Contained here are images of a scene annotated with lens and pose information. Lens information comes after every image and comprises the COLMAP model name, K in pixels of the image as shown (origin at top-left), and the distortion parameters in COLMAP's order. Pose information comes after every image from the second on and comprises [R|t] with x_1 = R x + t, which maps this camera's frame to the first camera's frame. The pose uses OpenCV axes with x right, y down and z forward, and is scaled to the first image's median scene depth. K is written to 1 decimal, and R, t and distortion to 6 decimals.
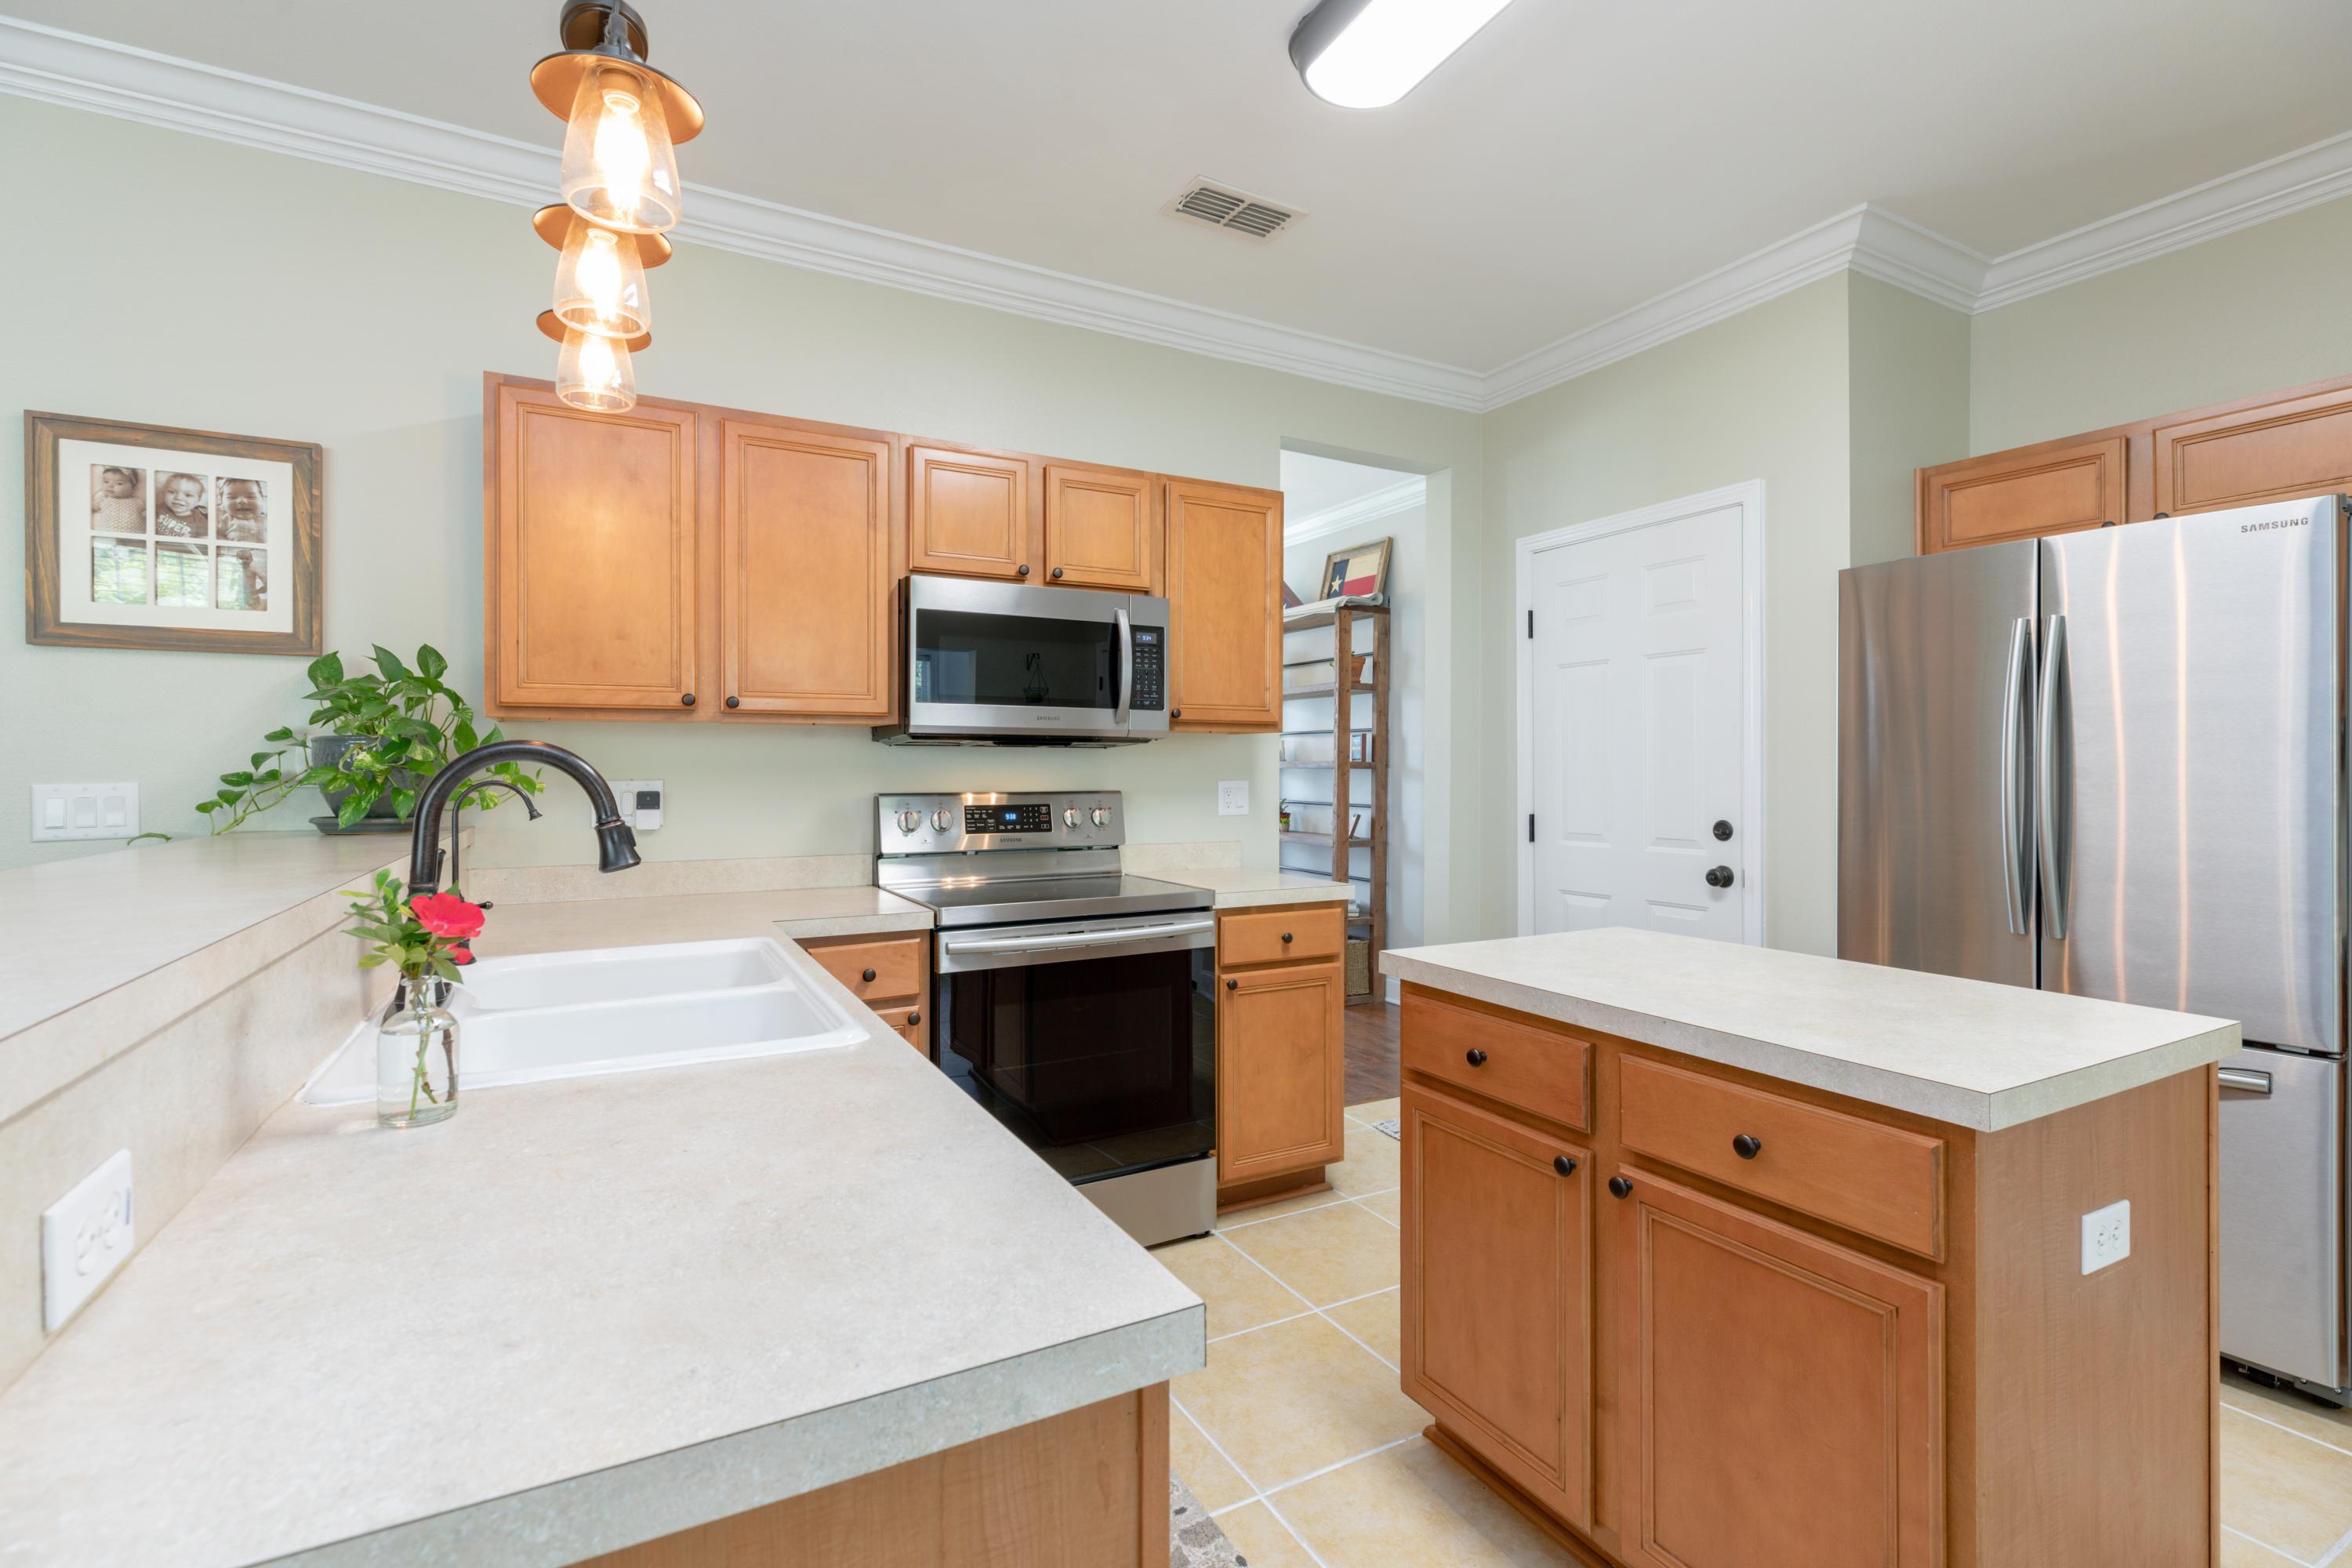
lens RADIAL K [[1050.0, 0, 1168.1], [0, 1050.0, 773.6], [0, 0, 1]] dist [0.005430, -0.001103]
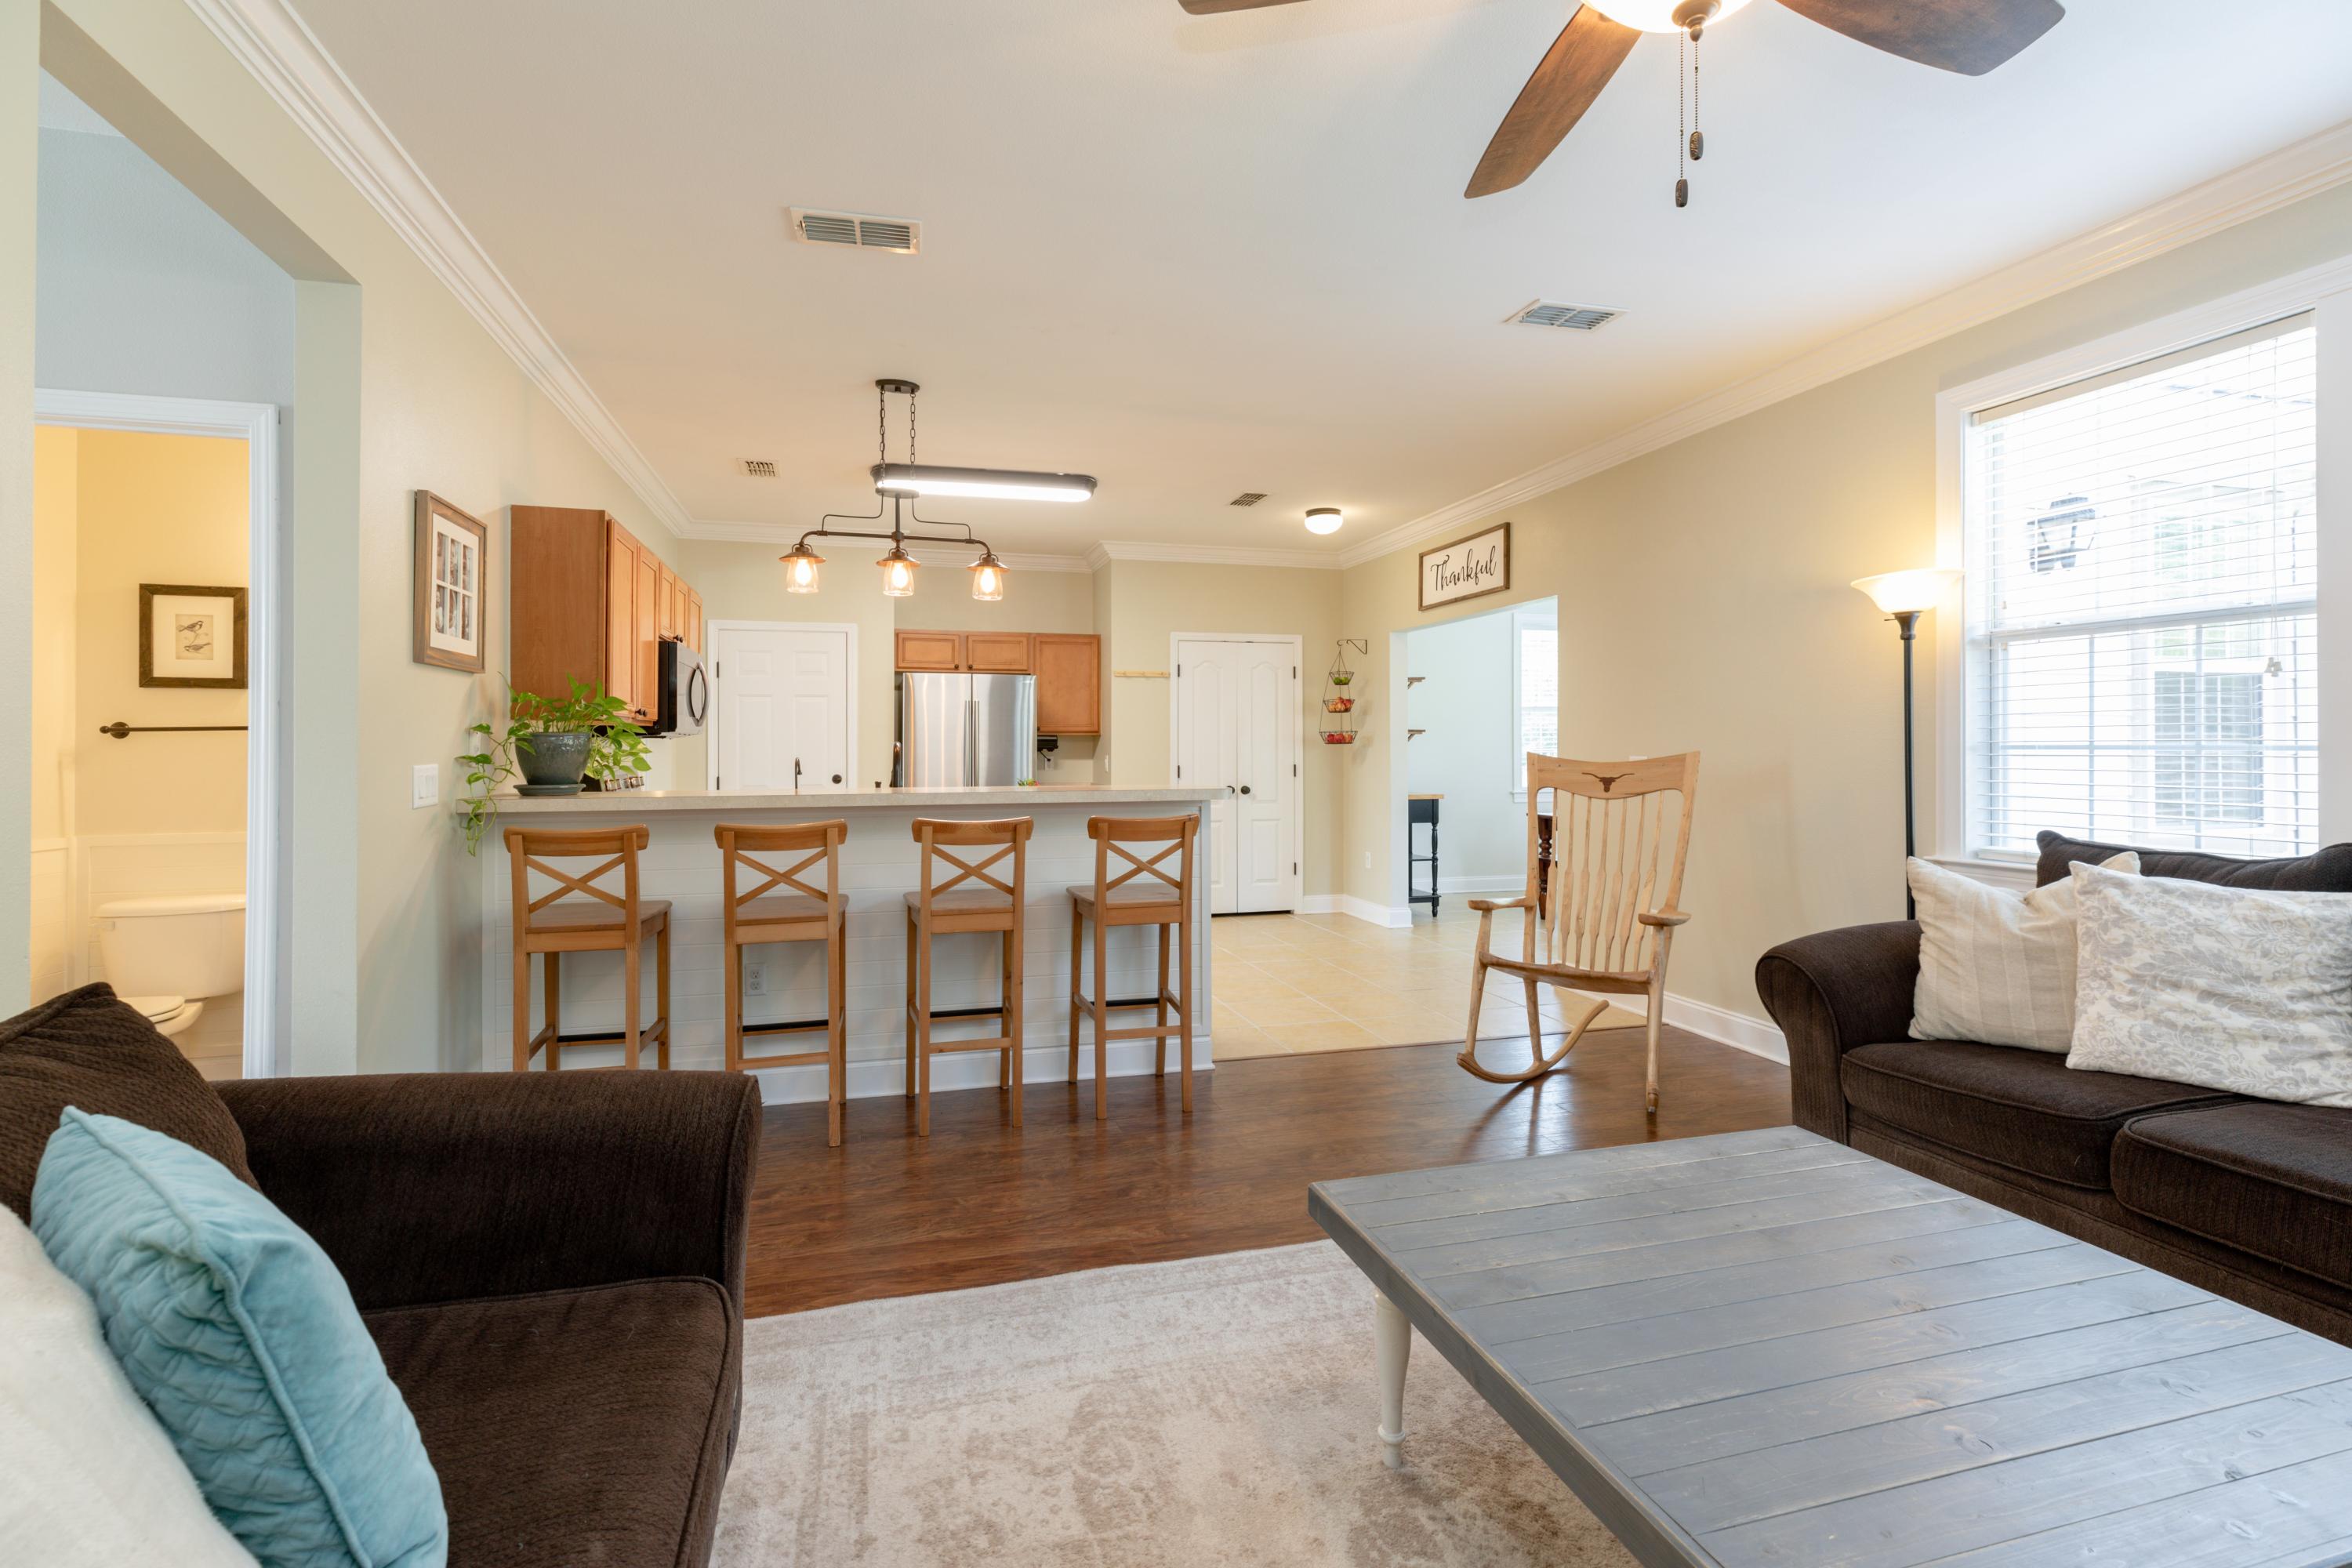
lens RADIAL K [[1050.0, 0, 1153.1], [0, 1050.0, 741.6], [0, 0, 1]] dist [0.005430, -0.001103]
pose [[0.230844, 0.004694, 0.972979, -1.628705], [0.008619, 0.999939, -0.006868, -0.003041], [-0.972953, 0.009971, 0.230790, -0.163765]]
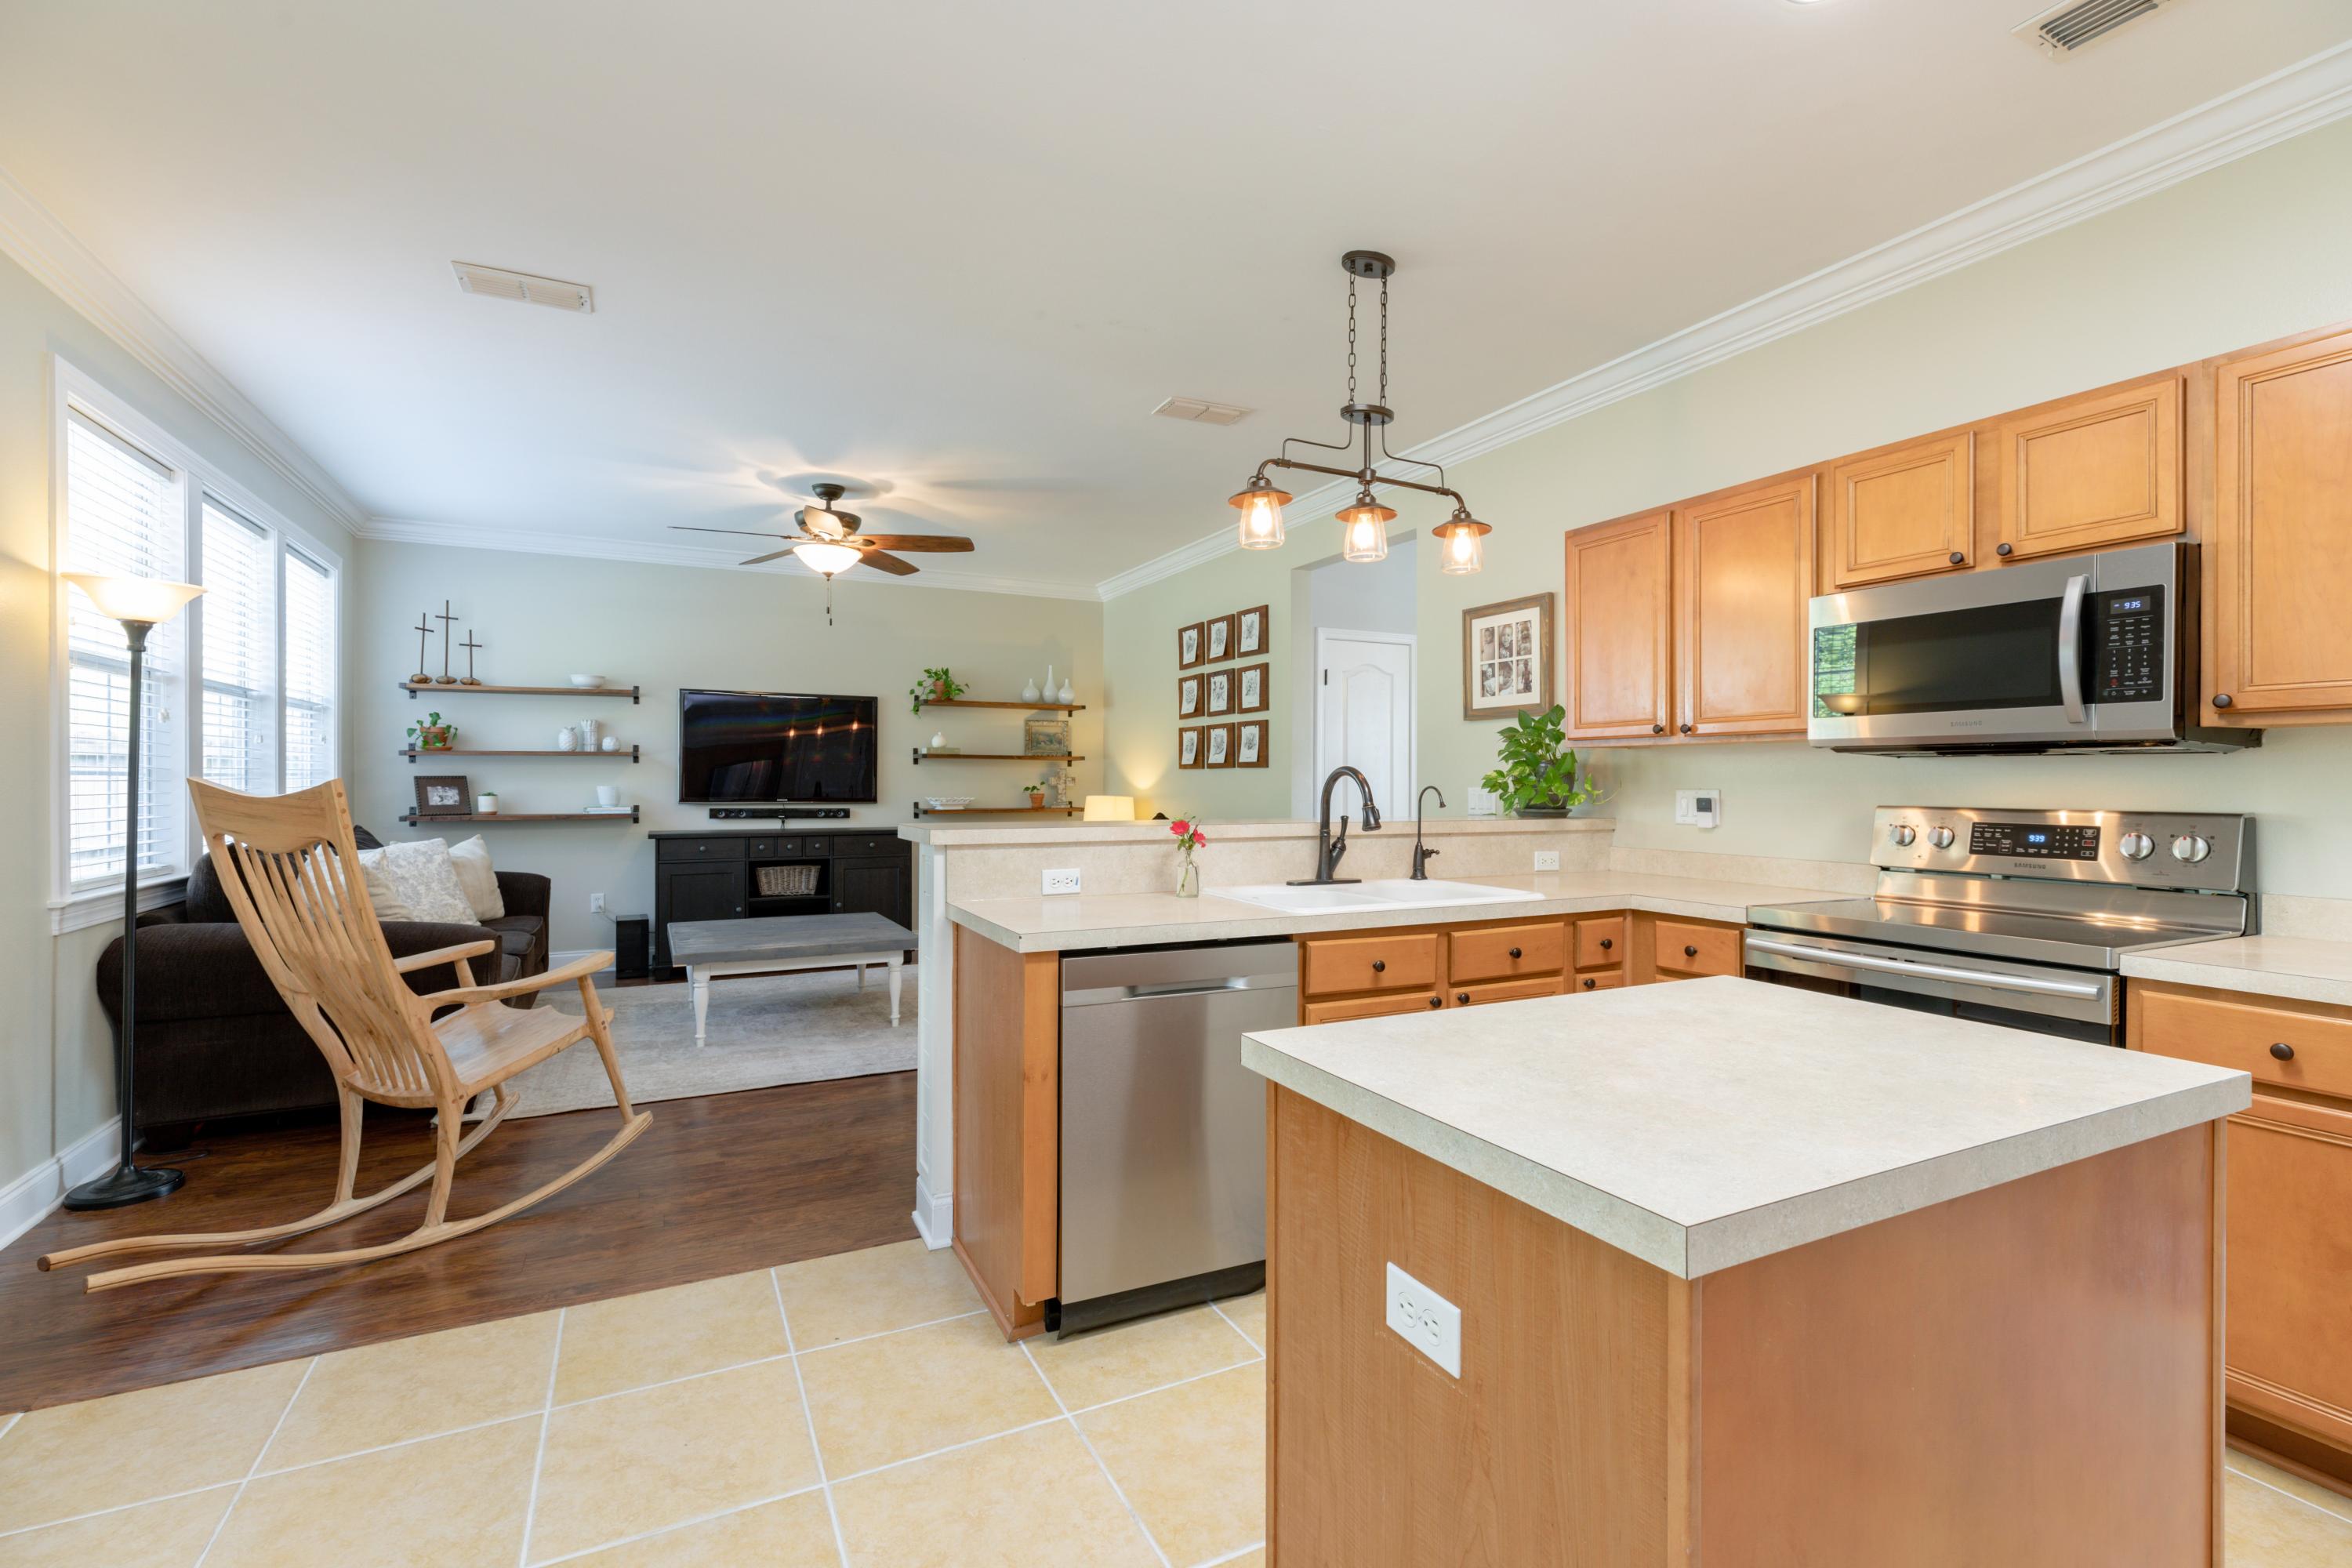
lens RADIAL K [[1050.0, 0, 1197.9], [0, 1050.0, 797.9], [0, 0, 1]] dist [0.005430, -0.001103]
pose [[-0.005778, 0.015860, -0.999858, 0.762100], [-0.010007, 0.999823, 0.015917, 0.001798], [0.999933, 0.010097, -0.005618, 0.361324]]
